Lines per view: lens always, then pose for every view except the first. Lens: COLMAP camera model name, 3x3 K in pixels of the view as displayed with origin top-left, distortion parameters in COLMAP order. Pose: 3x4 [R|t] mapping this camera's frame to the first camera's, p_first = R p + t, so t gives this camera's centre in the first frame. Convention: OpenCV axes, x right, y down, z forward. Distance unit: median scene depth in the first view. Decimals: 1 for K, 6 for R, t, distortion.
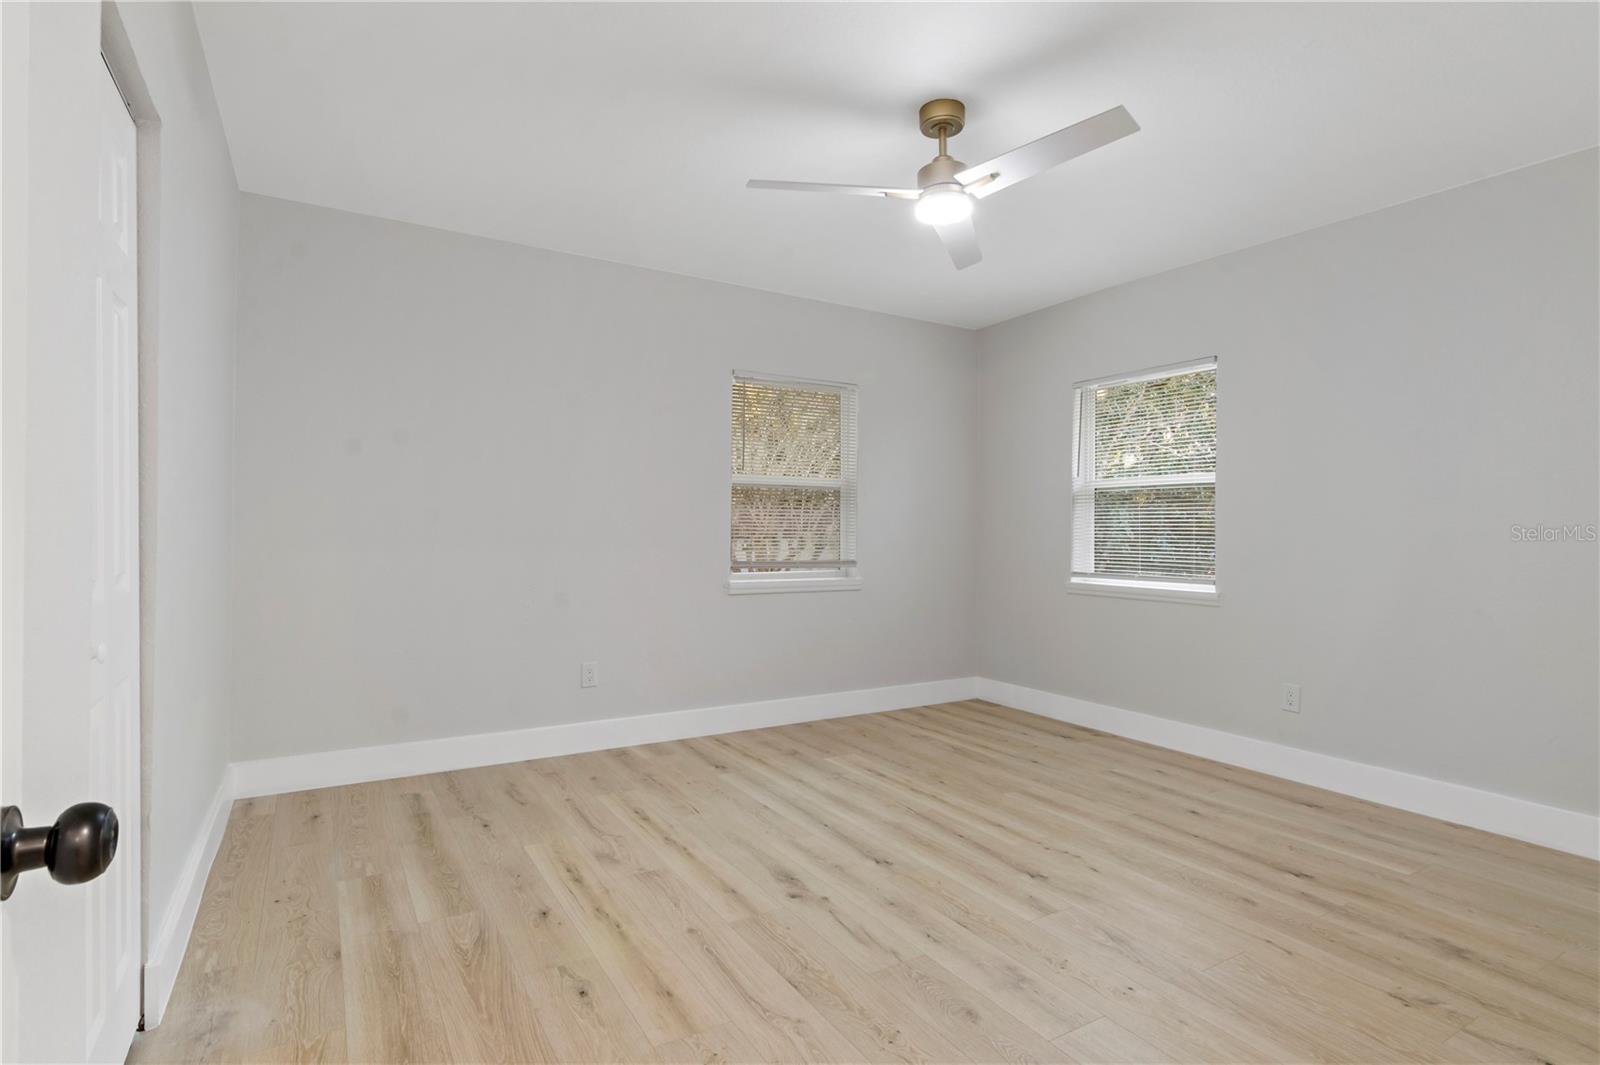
lens RADIAL K [[800.9, 0, 804.1], [0, 800.9, 530.9], [0, 0, 1]] dist [0.001807, 0.002439]
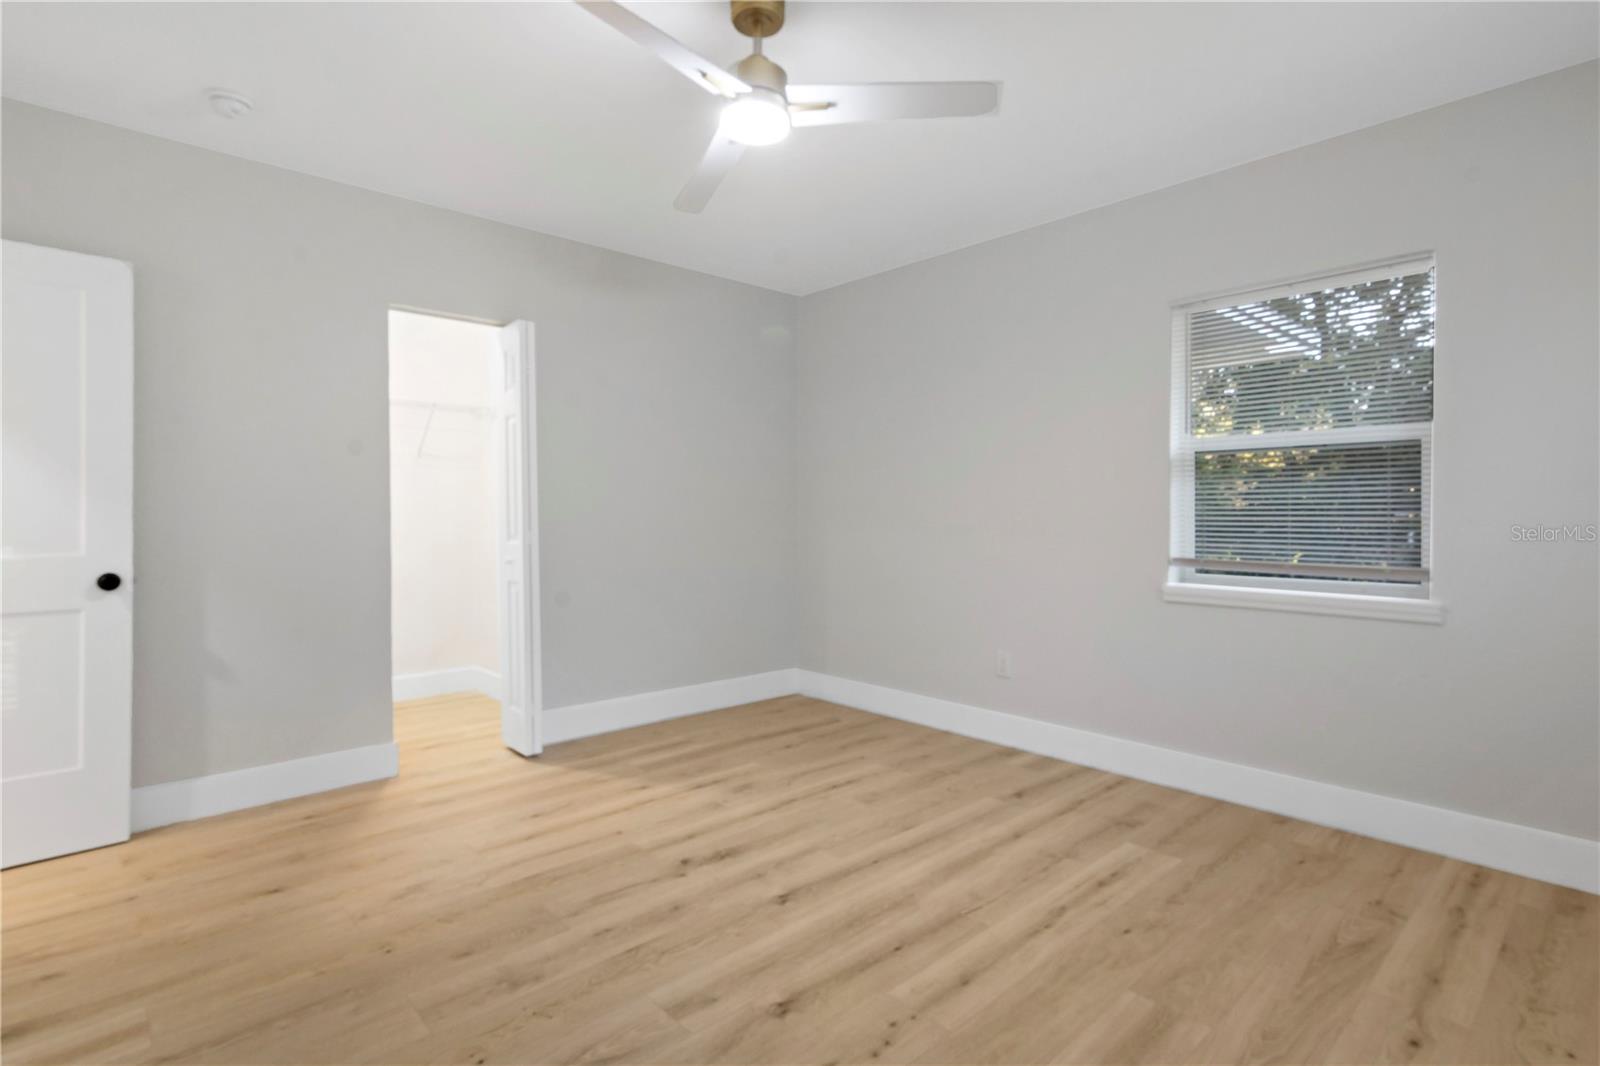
lens RADIAL K [[800.9, 0, 804.3], [0, 800.9, 527.0], [0, 0, 1]] dist [0.001807, 0.002439]
pose [[0.208977, 0.013056, -0.977833, 0.722995], [-0.007425, 0.999903, 0.011764, 0.004937], [0.977892, 0.004802, 0.209054, 0.651371]]
